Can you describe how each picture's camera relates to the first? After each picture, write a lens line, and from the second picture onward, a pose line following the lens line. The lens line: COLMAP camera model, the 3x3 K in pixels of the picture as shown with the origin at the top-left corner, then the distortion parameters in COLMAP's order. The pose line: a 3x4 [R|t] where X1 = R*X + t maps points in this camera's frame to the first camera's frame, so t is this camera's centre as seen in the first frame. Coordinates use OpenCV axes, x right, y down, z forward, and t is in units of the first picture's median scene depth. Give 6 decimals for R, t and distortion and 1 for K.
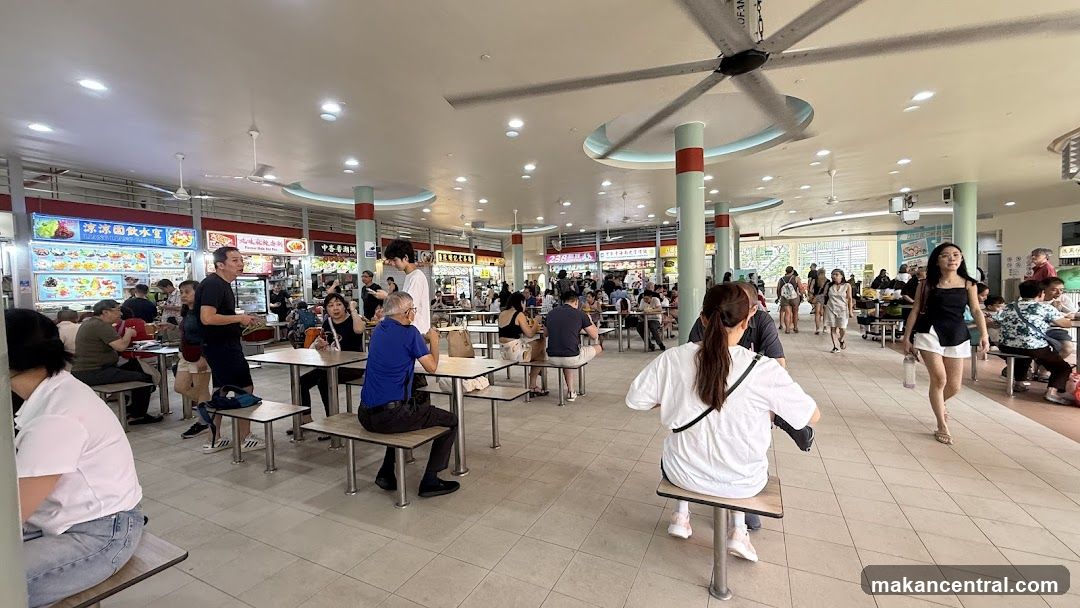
lens RADIAL K [[430.5, 0, 540.0], [0, 430.5, 304.0], [0, 0, 1]] dist [-0.000127, -0.000013]
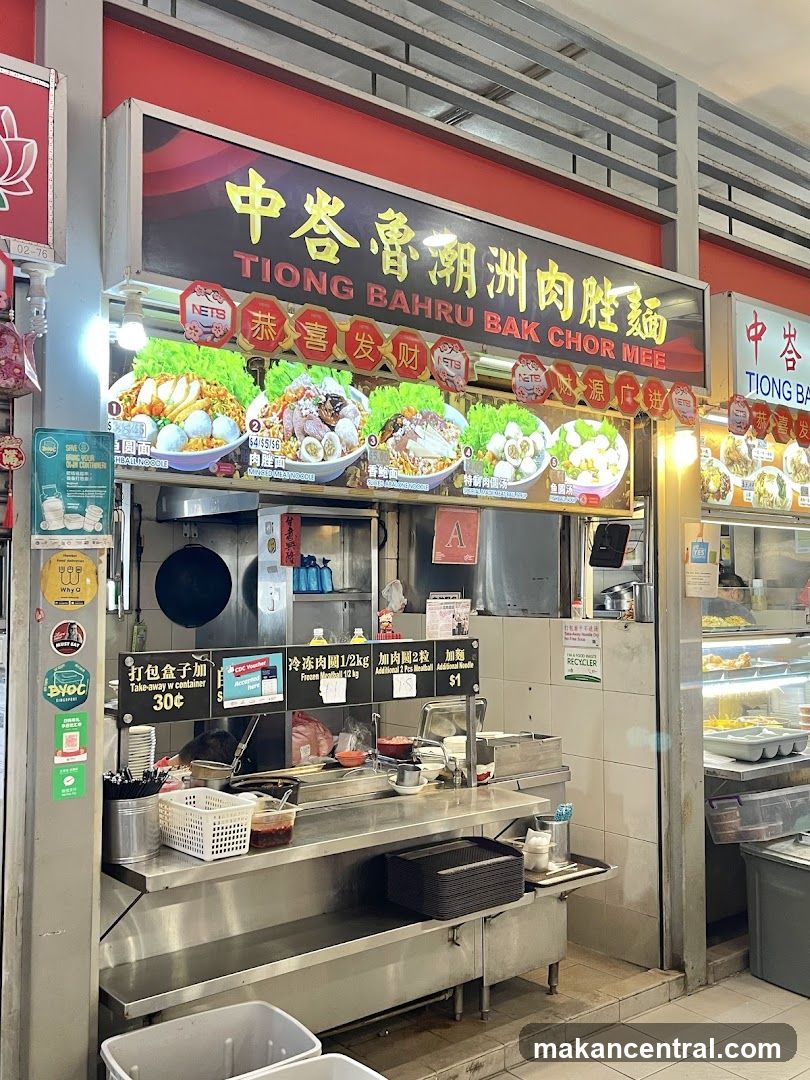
lens RADIAL K [[1025.0, 0, 404.6], [0, 1025.0, 547.8], [0, 0, 1]] dist [0.122160, -0.352991]
pose [[0.912914, 0.013147, -0.407940, -0.369648], [-0.043273, 0.996966, -0.064707, -0.042697], [0.405852, 0.076725, 0.910713, 0.796404]]
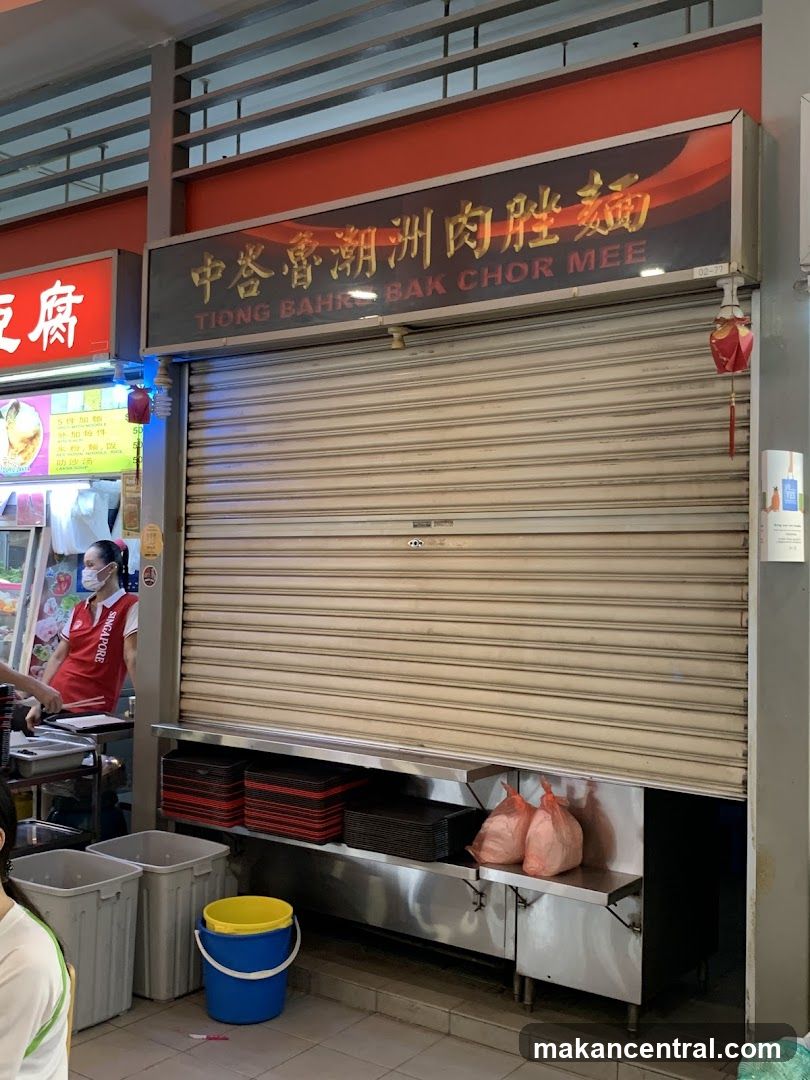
lens RADIAL K [[1149.2, 0, 405.0], [0, 1149.2, 540.0], [0, 0, 1]] dist [0.165655, -0.432729]
pose [[-0.167505, 0.001889, -0.985869, -0.153167], [-0.051572, 0.998612, 0.010676, -0.055715], [0.984521, 0.052632, -0.167175, 1.100660]]
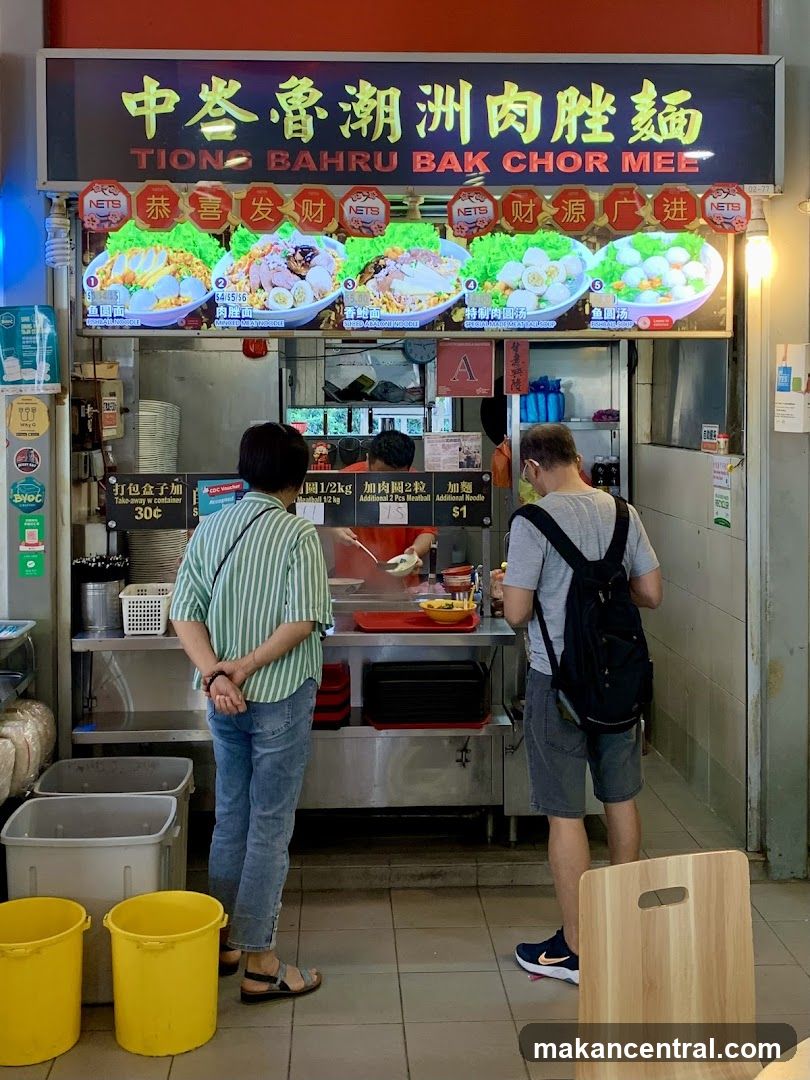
lens RADIAL K [[1256.0, 0, 401.5], [0, 1256.0, 446.5], [0, 0, 1]] dist [0.202198, -0.706551]
pose [[0.486552, 0.057732, -0.871742, -0.167841], [-0.046496, 0.998111, 0.040150, -0.057271], [0.872413, 0.020997, 0.488318, 0.877253]]
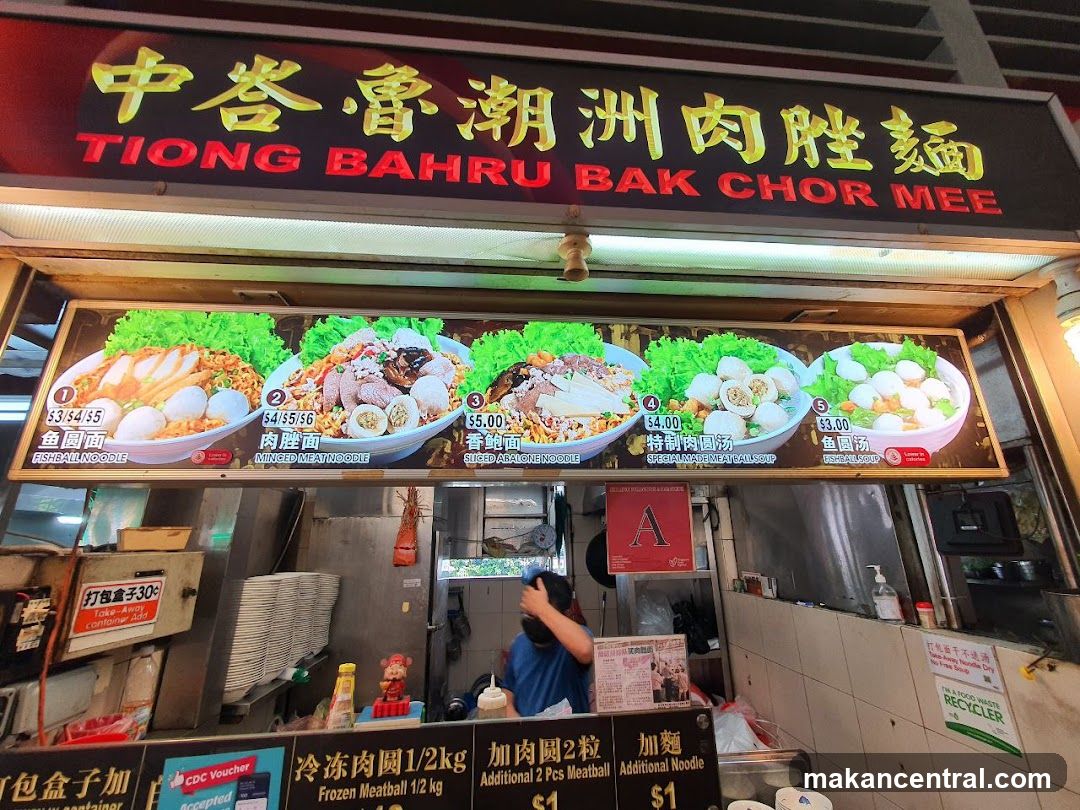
lens RADIAL K [[430.7, 0, 547.6], [0, 430.7, 409.7], [0, 0, 1]] dist [-0.001224, -0.000262]
pose [[0.527148, -0.234300, -0.816835, -0.414179], [-0.029462, 0.955621, -0.293122, -0.062724], [0.849263, 0.178584, 0.496850, 1.008589]]
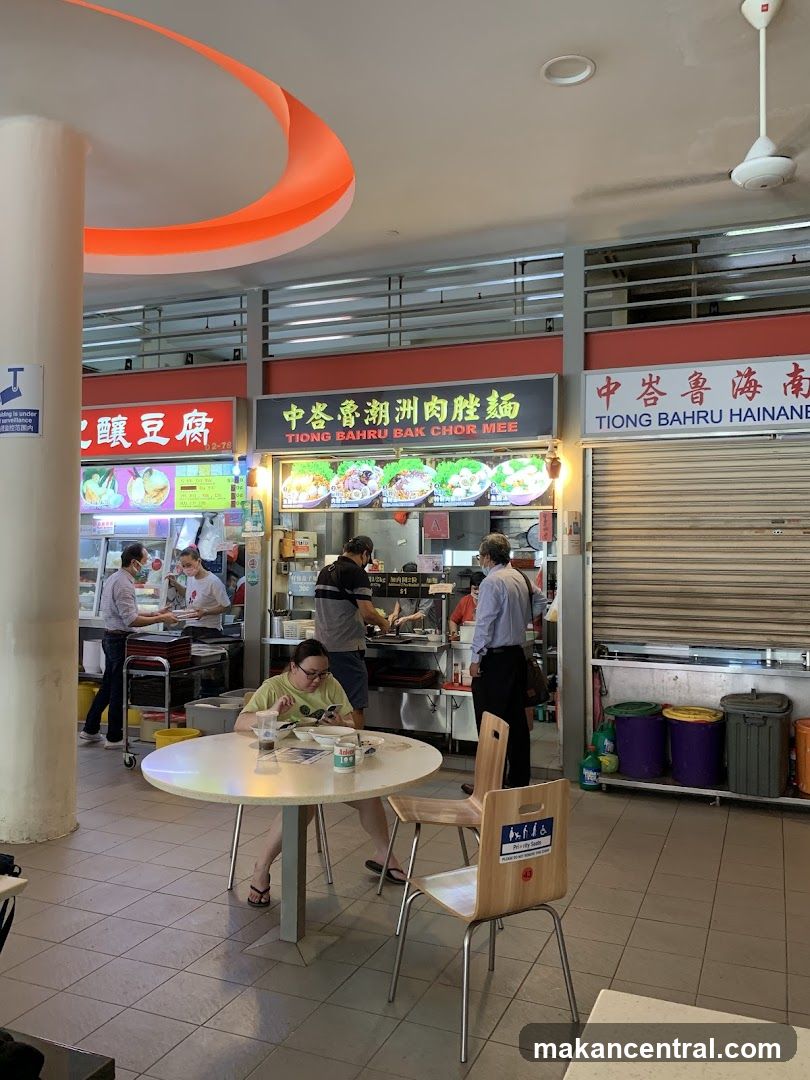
lens RADIAL K [[885.9, 0, 406.7], [0, 885.9, 552.0], [0, 0, 1]] dist [0.132783, -0.124689]
pose [[0.066601, 0.018544, -0.997607, 0.065679], [-0.051011, 0.998583, 0.015157, -0.056696], [0.996475, 0.049880, 0.067452, 1.015693]]
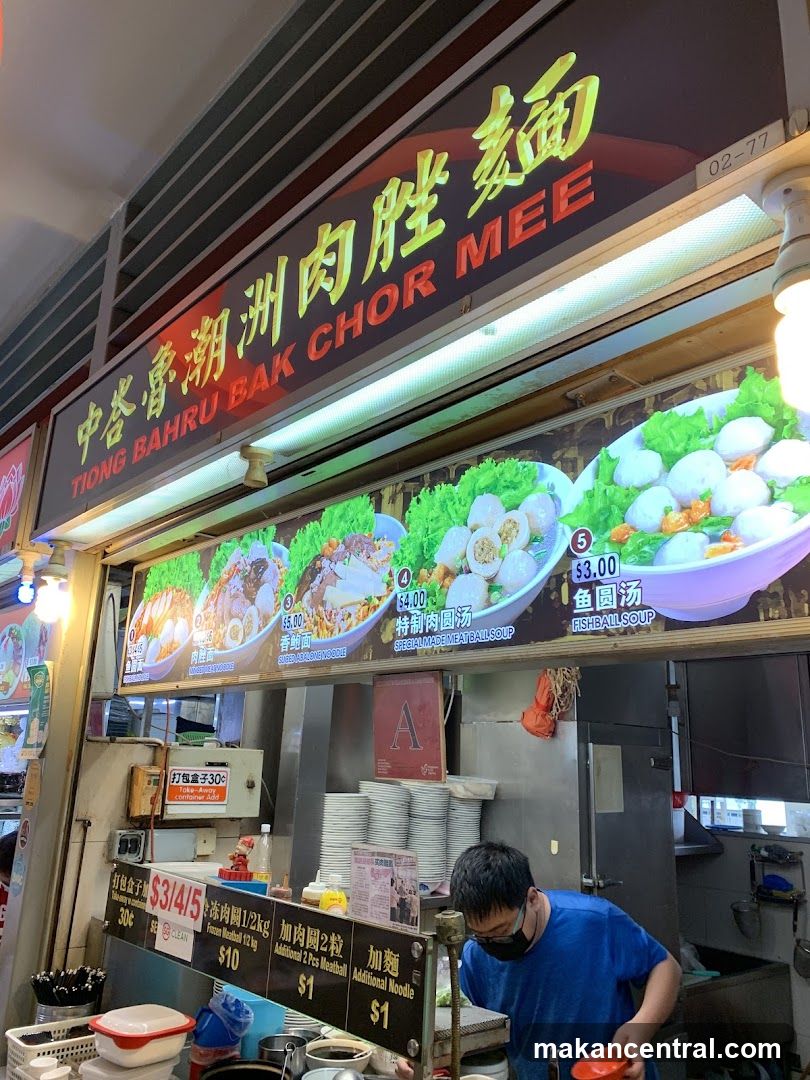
lens RADIAL K [[821.1, 0, 418.3], [0, 821.1, 544.0], [0, 0, 1]] dist [0.111754, -0.246383]
pose [[-0.369020, -0.229224, -0.900711, -0.350373], [-0.064454, 0.973088, -0.221236, -0.065261], [0.927184, -0.023586, -0.373863, 1.121320]]
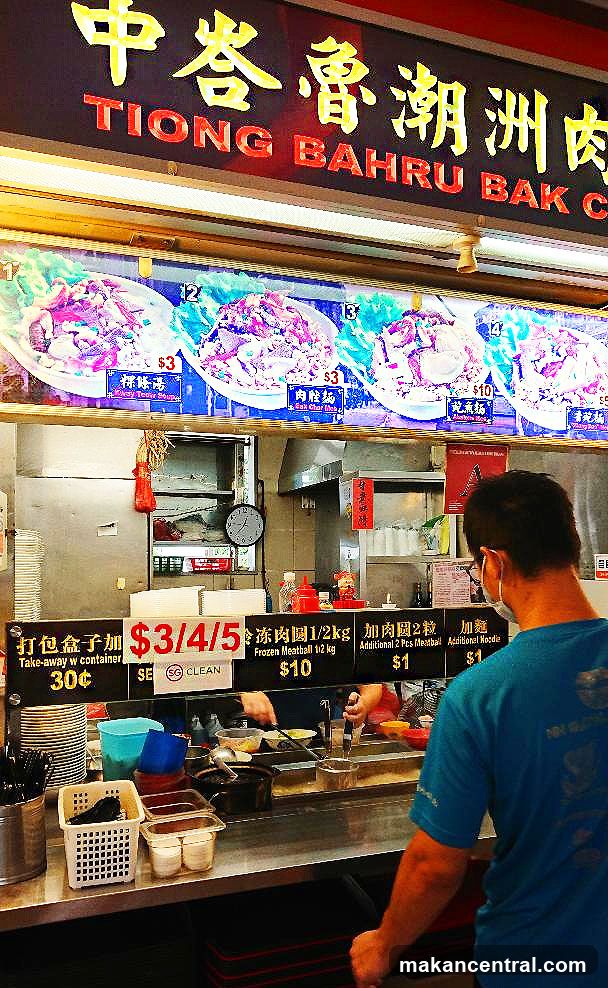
lens RADIAL K [[746.0, 0, 308.0], [0, 746.0, 538.7], [0, 0, 1]] dist [0.004155, 0.002330]
pose [[0.721380, 0.009074, -0.692480, -0.383578], [-0.044032, 0.998492, -0.032786, -0.044787], [0.691138, 0.054142, 0.720692, 0.917760]]
